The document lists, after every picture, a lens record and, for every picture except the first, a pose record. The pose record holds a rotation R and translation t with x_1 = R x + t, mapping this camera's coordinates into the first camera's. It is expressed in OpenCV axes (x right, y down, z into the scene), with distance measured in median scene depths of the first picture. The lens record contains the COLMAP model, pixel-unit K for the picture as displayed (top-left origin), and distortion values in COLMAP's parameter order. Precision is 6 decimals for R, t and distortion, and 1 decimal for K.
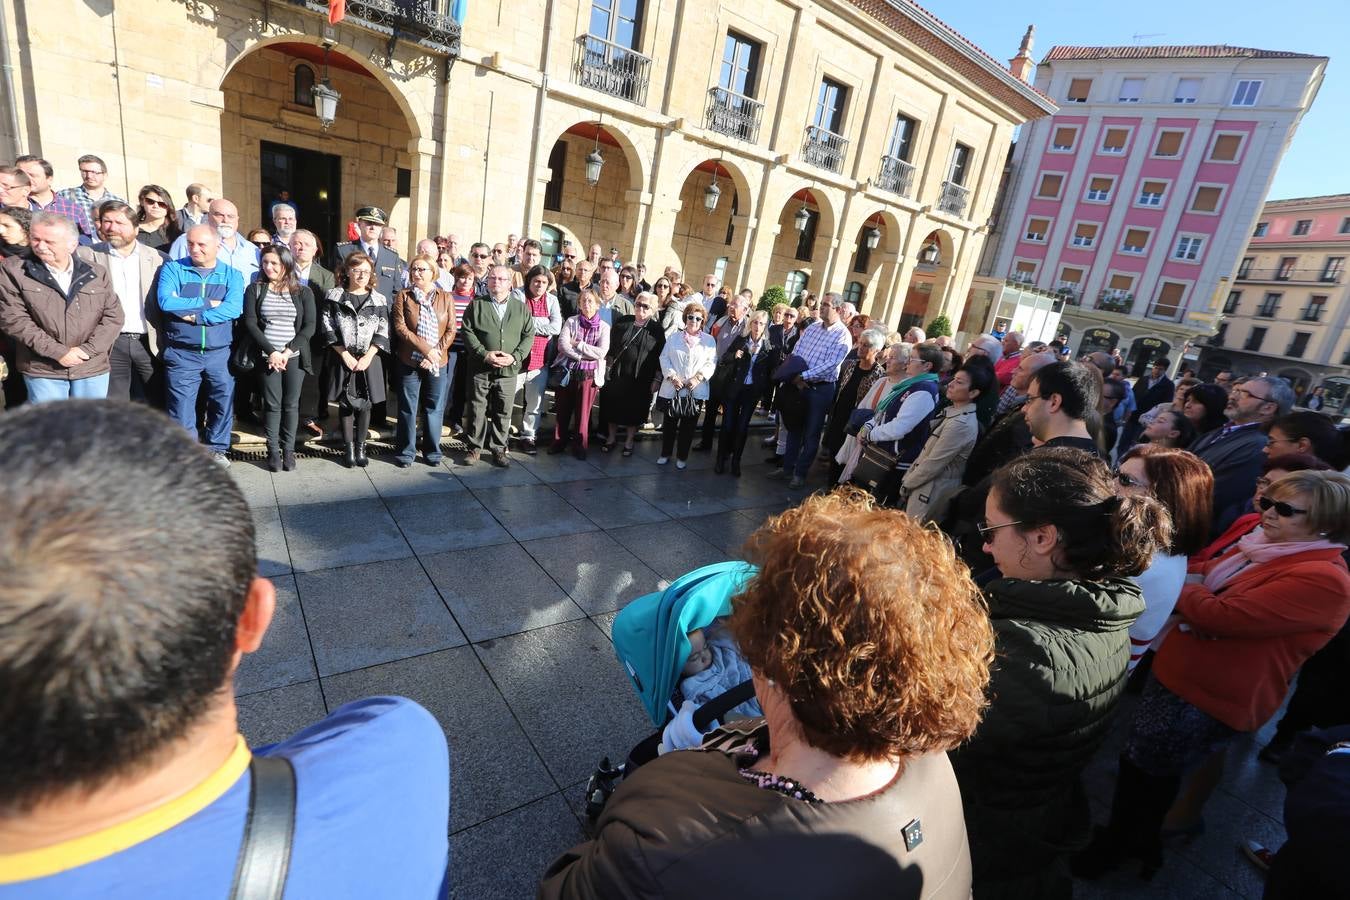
lens RADIAL K [[609.8, 0, 672.0], [0, 609.8, 443.3], [0, 0, 1]] dist [-0.044810, 0.013786]
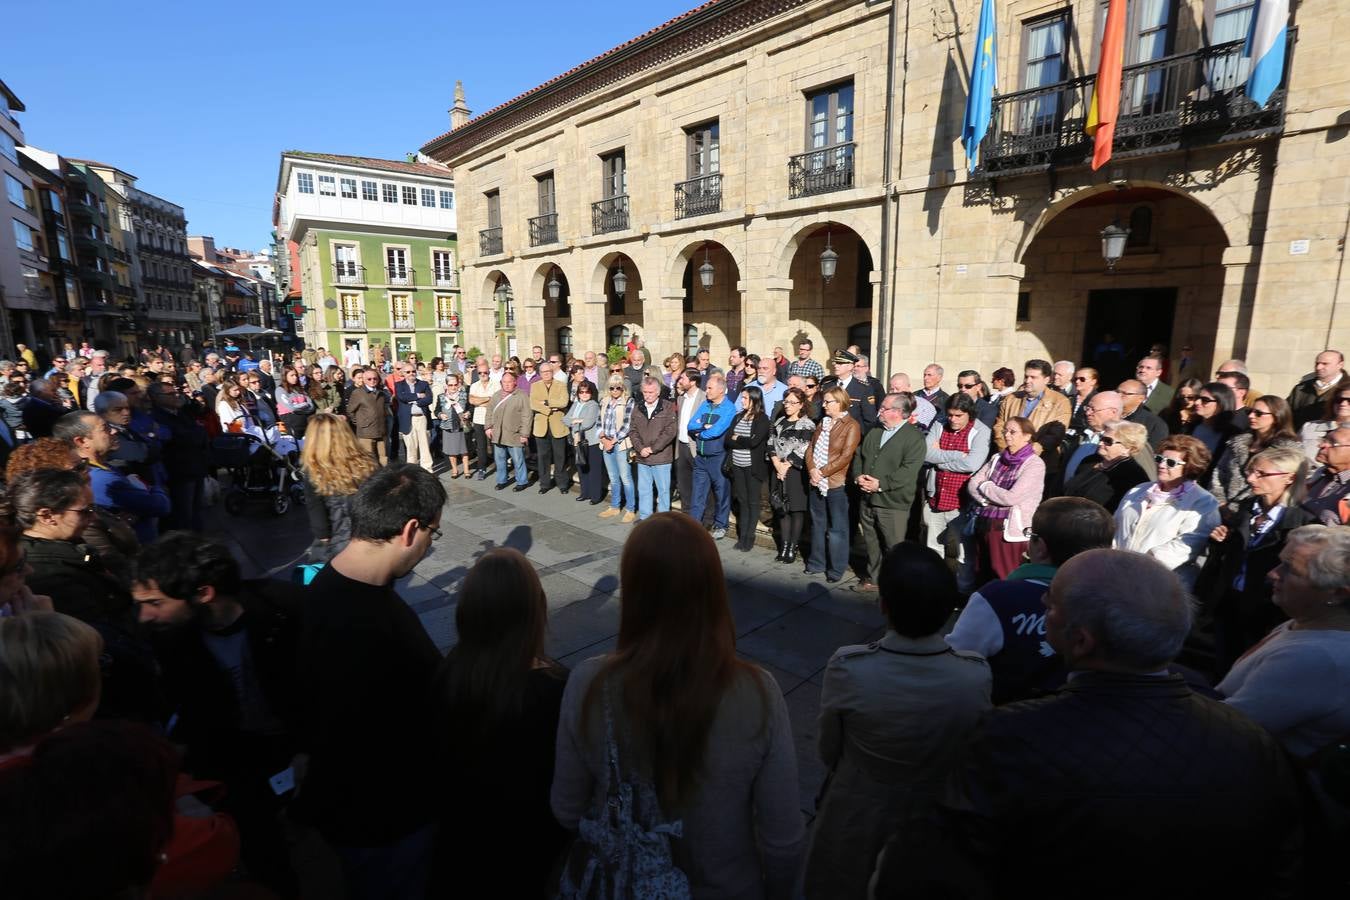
lens RADIAL K [[606.5, 0, 672.4], [0, 606.5, 448.9], [0, 0, 1]] dist [-0.049896, 0.013840]
pose [[0.170763, 0.026710, -0.984950, 0.278829], [-0.251646, 0.967663, -0.017387, -0.047934], [0.952635, 0.250828, 0.171962, 0.247287]]
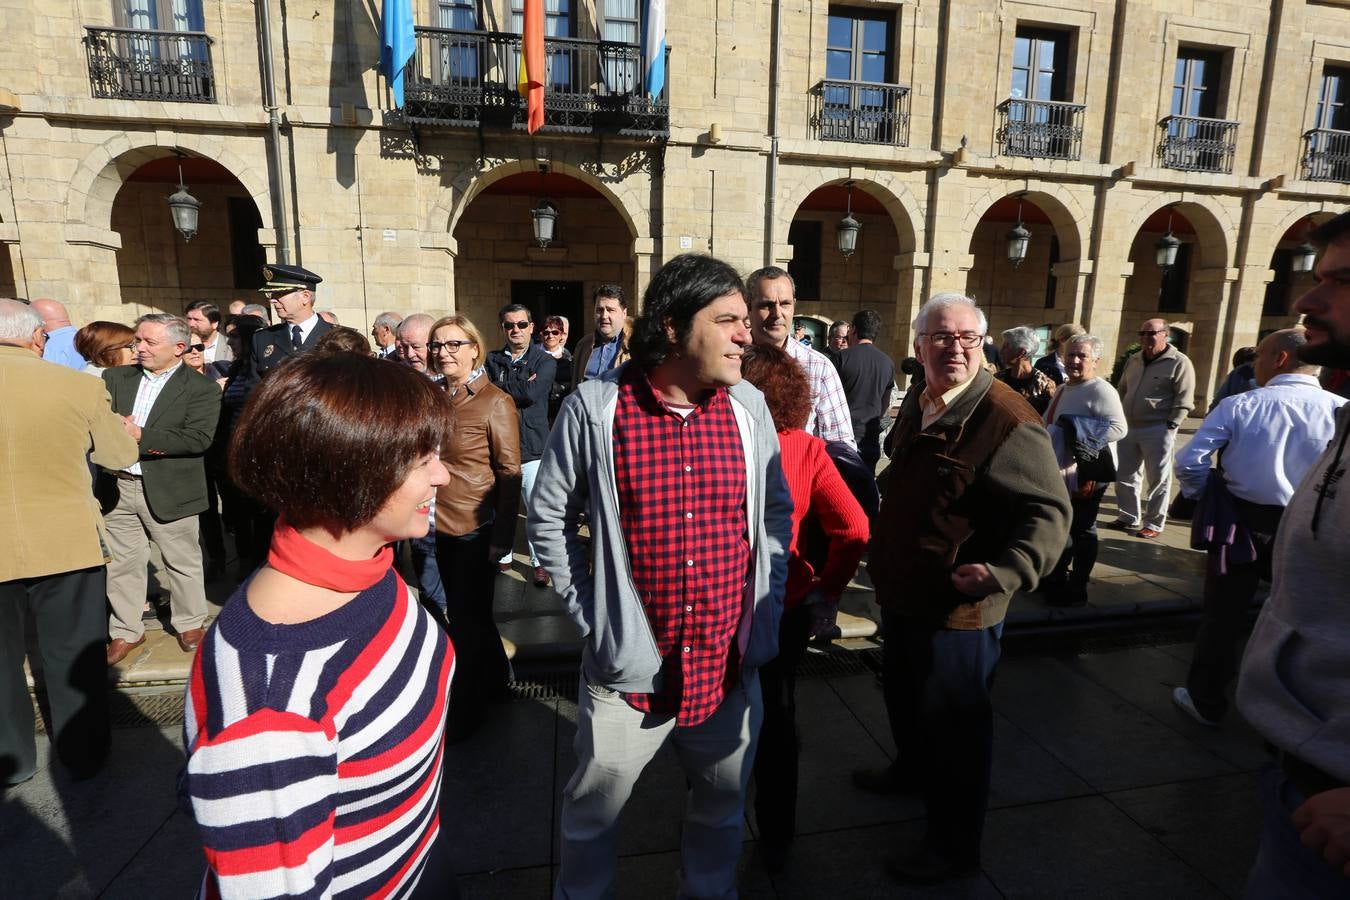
lens RADIAL K [[615.4, 0, 668.8], [0, 615.4, 445.2], [0, 0, 1]] dist [-0.047005, 0.014223]
pose [[0.881833, -0.080669, -0.464610, 0.021379], [-0.001502, 0.984773, -0.173836, -0.058568], [0.471559, 0.153992, 0.868285, 0.327100]]
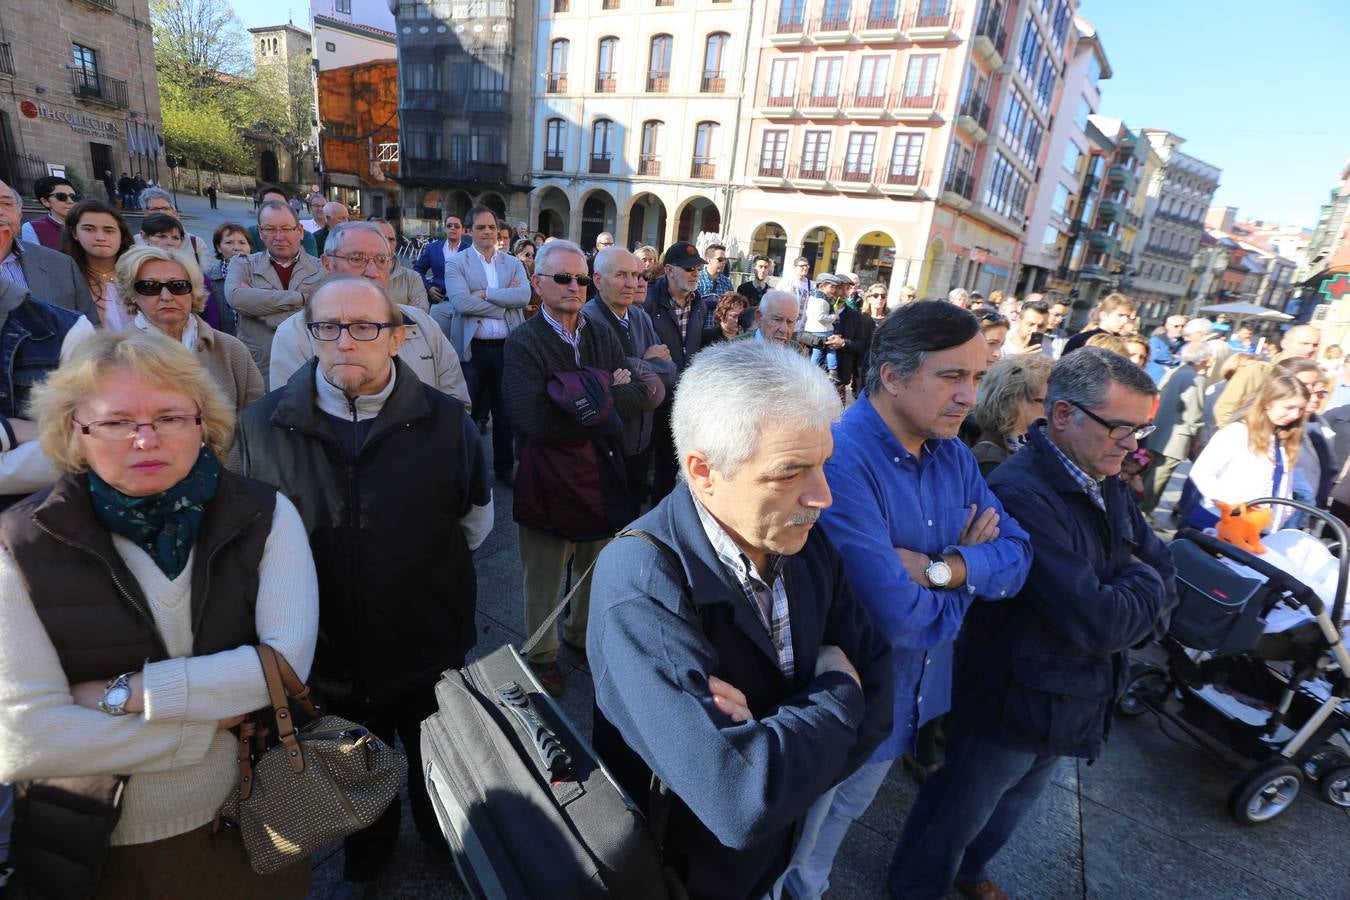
lens RADIAL K [[613.6, 0, 676.1], [0, 613.6, 447.6], [0, 0, 1]] dist [-0.038590, 0.009865]
pose [[-0.890196, -0.128480, -0.437086, -0.151356], [-0.347741, 0.811452, 0.469704, -0.016010], [0.294327, 0.570121, -0.767029, -0.006568]]
